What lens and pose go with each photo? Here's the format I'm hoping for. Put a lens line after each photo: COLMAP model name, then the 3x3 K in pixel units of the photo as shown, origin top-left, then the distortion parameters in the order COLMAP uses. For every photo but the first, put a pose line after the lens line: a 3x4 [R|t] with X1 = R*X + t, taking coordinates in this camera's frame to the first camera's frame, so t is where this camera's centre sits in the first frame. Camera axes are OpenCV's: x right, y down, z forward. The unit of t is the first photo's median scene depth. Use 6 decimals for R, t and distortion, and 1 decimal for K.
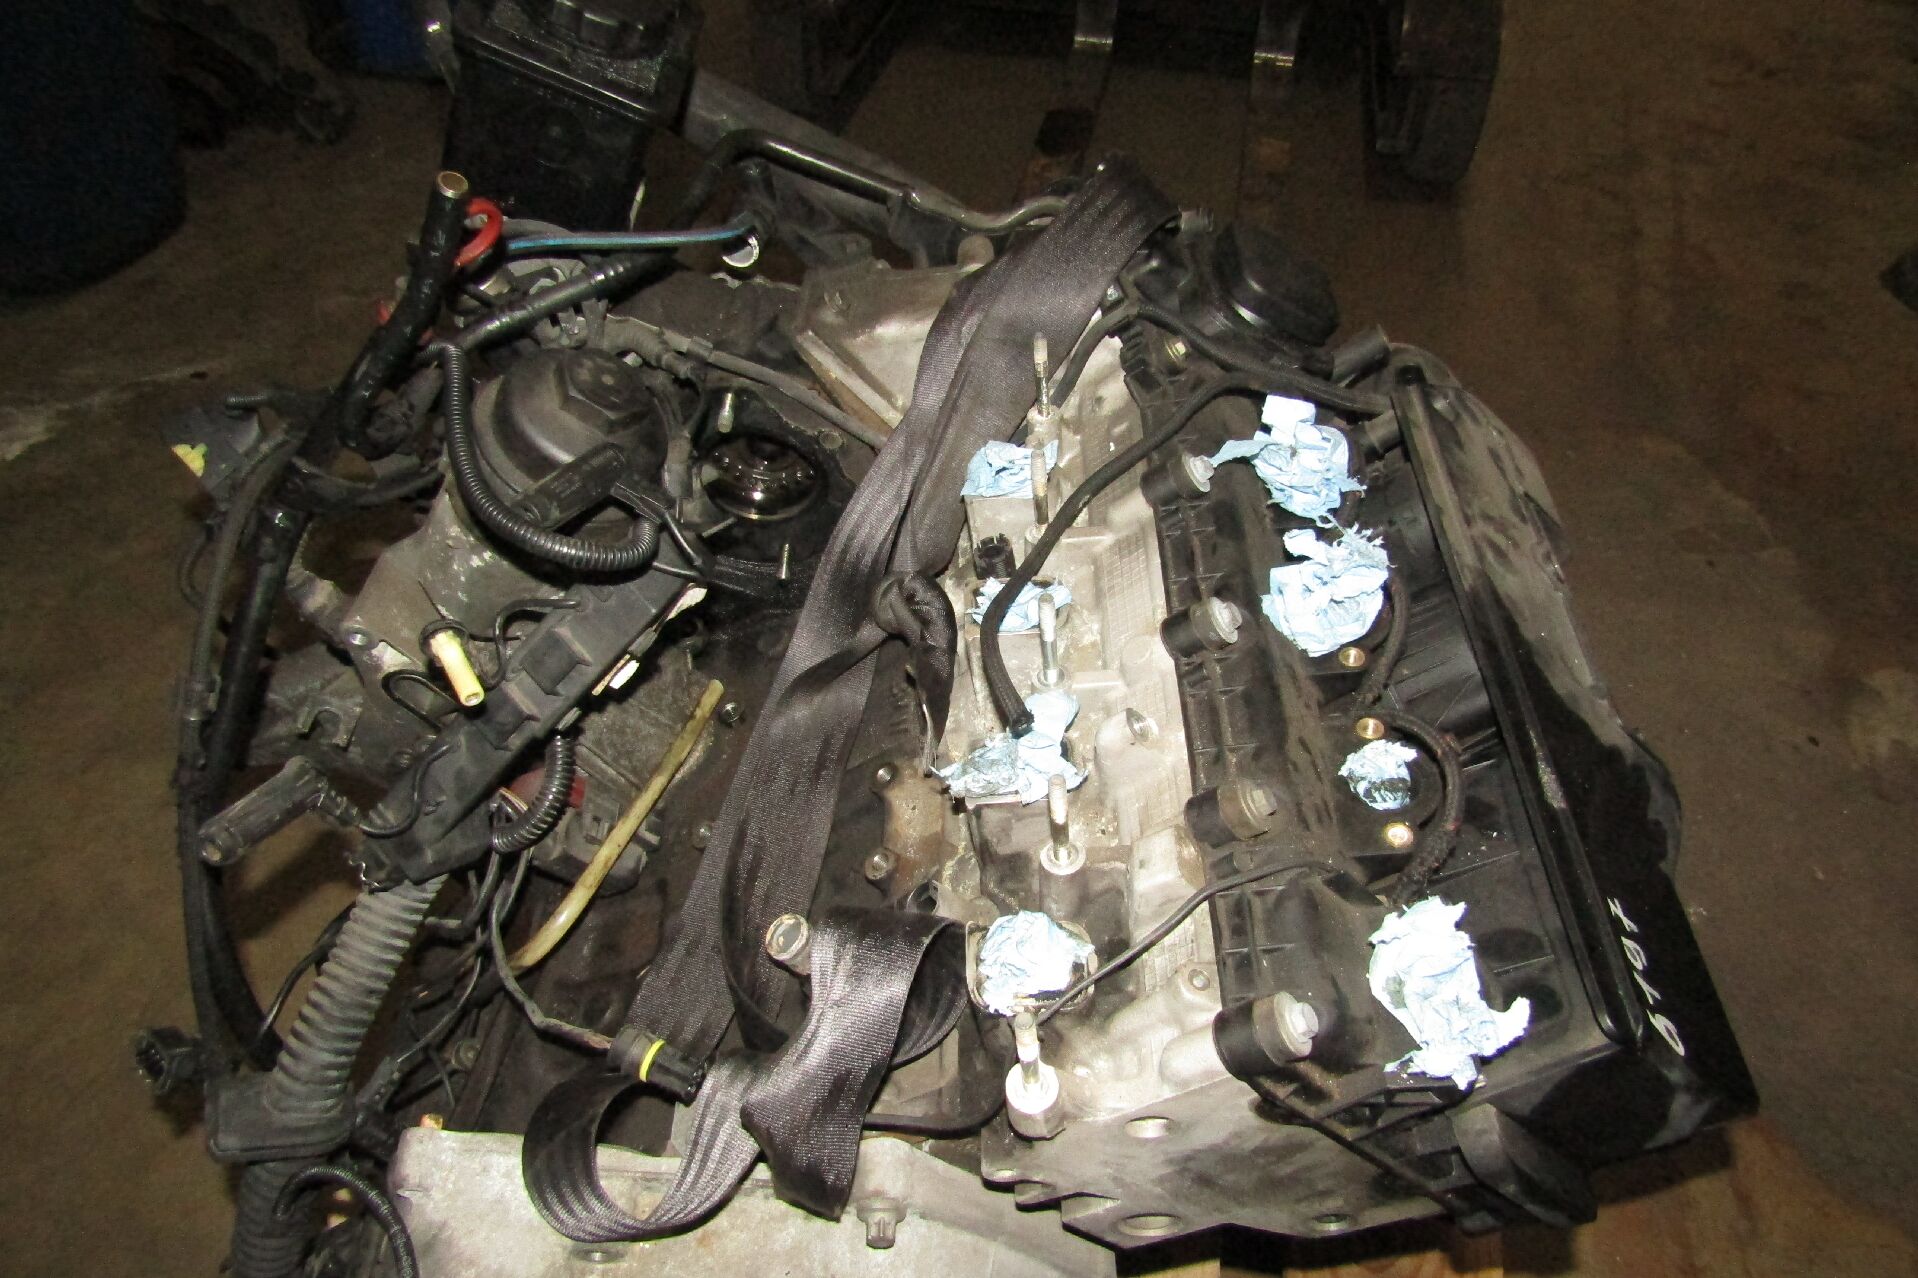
lens RADIAL K [[1557.0, 0, 959.0], [0, 1557.0, 639.0], [0, 0, 1]] dist [0.075710, -0.000126]
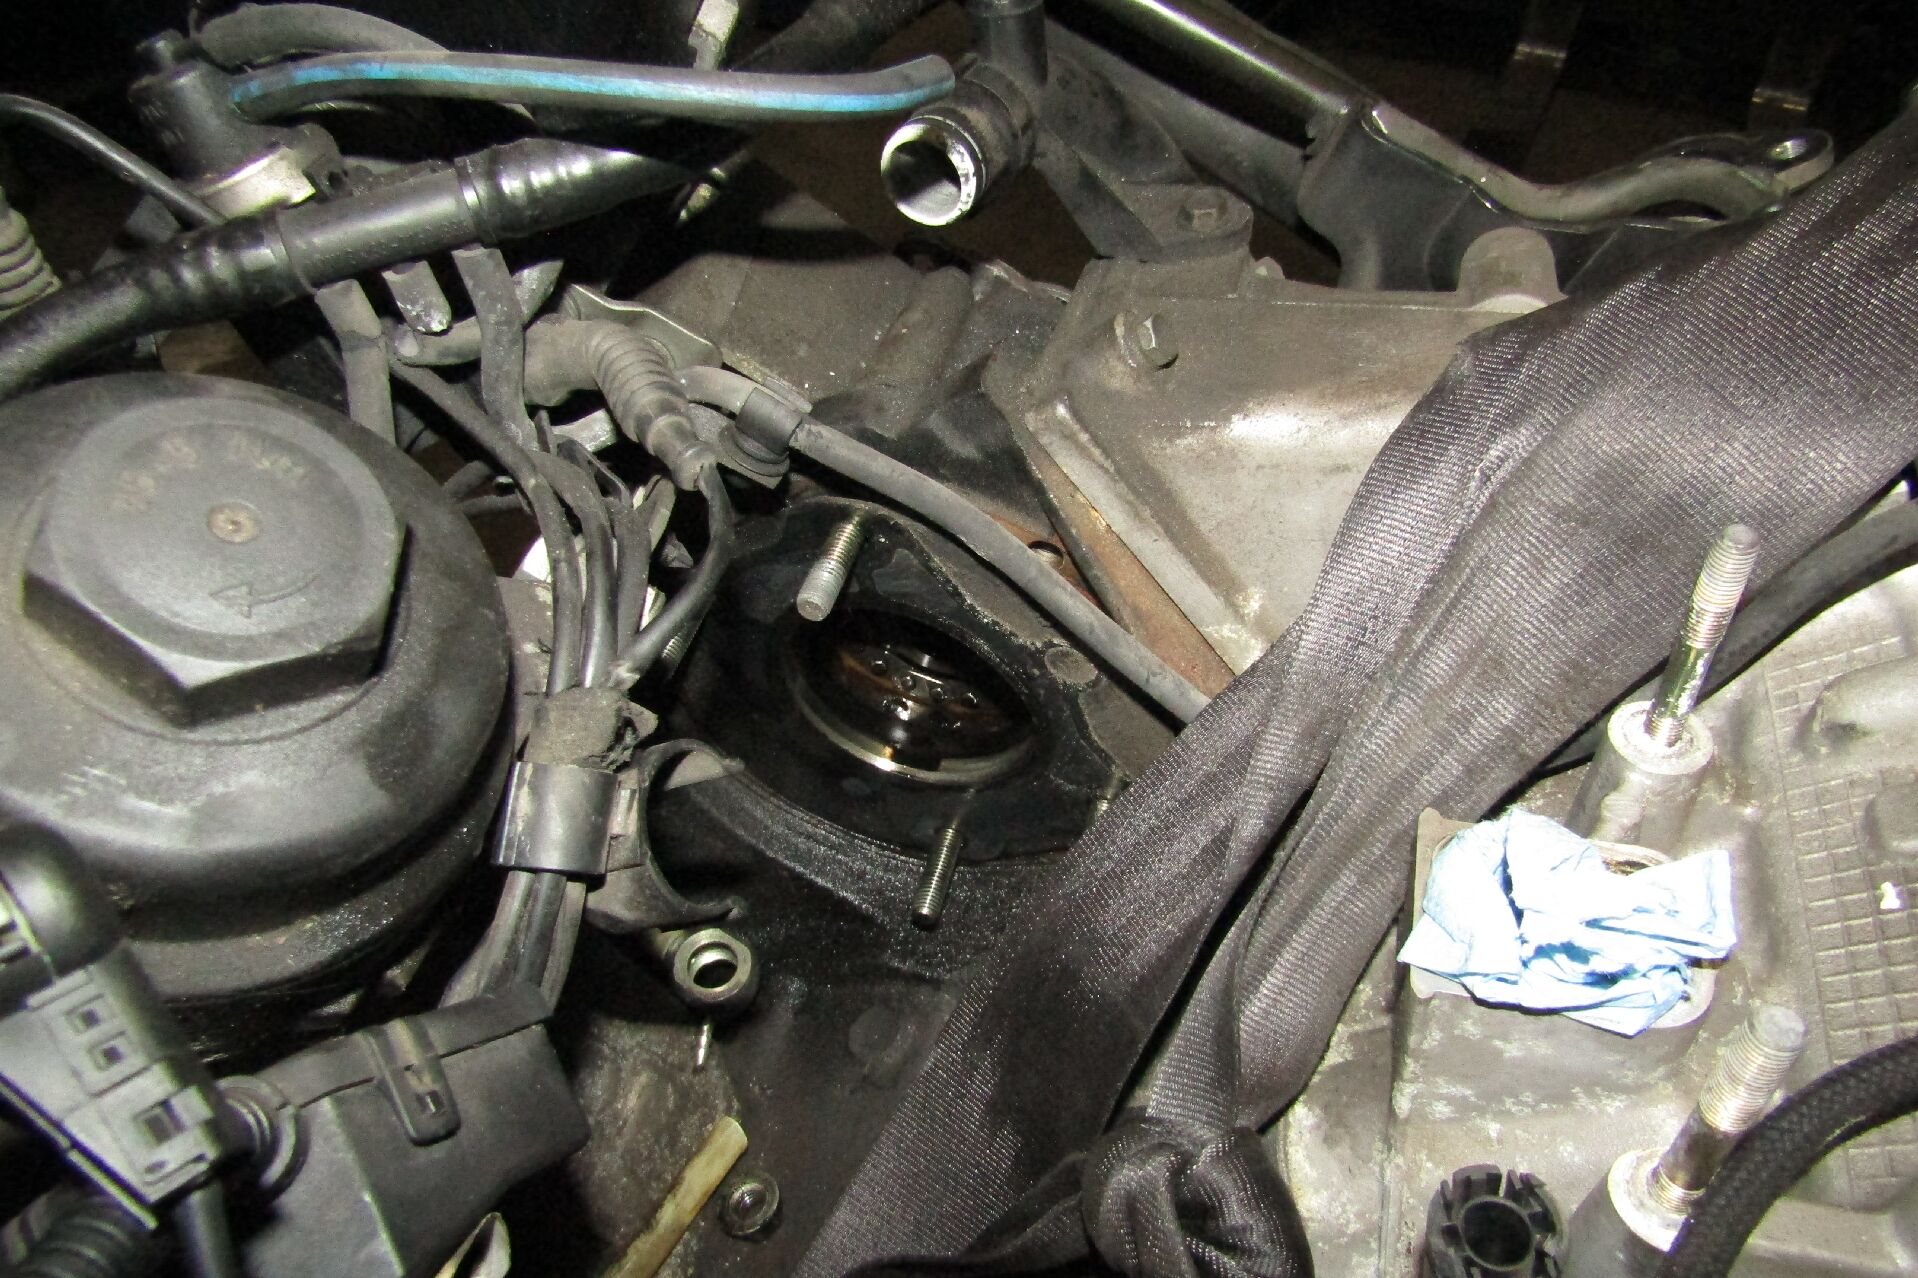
lens RADIAL K [[1409.9, 0, 959.0], [0, 1409.9, 639.0], [0, 0, 1]] dist [0.004700, 0.000347]
pose [[0.966995, 0.181798, -0.178521, -0.045352], [-0.179793, 0.983320, 0.027484, -0.140240], [0.180540, 0.005520, 0.983552, 0.628317]]
